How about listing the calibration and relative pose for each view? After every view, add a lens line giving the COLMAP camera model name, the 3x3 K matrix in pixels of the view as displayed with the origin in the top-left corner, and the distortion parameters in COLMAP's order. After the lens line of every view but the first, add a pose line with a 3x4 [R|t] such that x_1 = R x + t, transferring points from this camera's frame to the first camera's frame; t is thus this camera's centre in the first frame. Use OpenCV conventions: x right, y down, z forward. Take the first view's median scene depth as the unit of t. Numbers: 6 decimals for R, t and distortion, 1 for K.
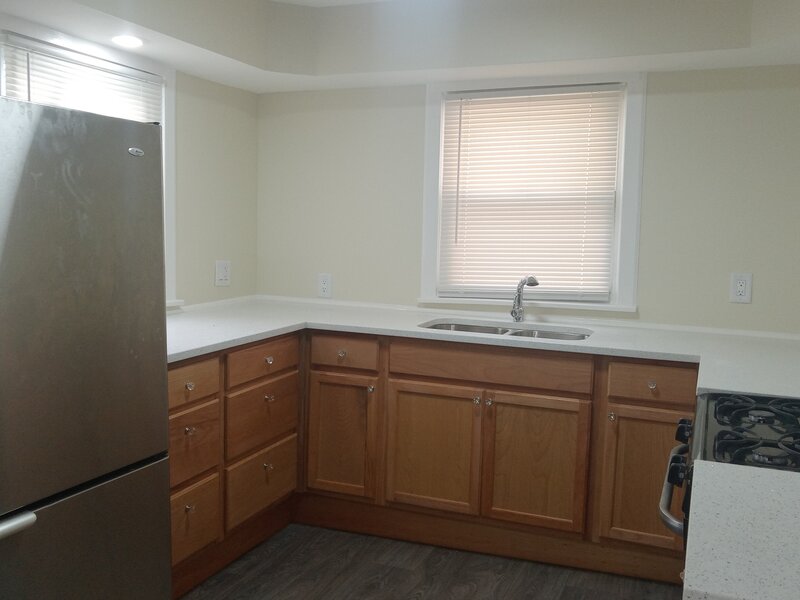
lens RADIAL K [[803.6, 0, 400.0], [0, 803.6, 300.0], [0, 0, 1]] dist [-0.005451, 0.002555]
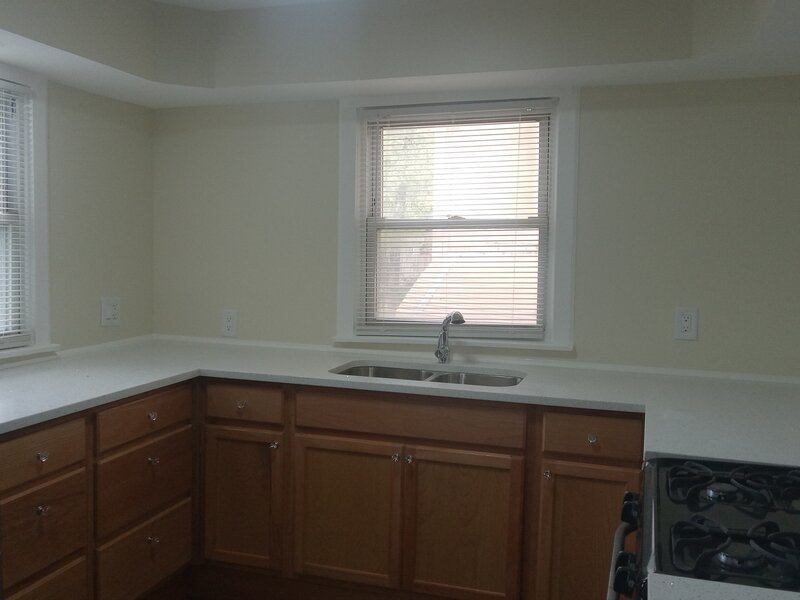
lens RADIAL K [[803.6, 0, 400.0], [0, 803.6, 300.0], [0, 0, 1]] dist [-0.005451, 0.002555]
pose [[0.997357, -0.010042, 0.071959, 0.039118], [0.012004, 0.999566, -0.026886, -0.022284], [-0.071658, 0.027679, 0.997045, 0.123491]]
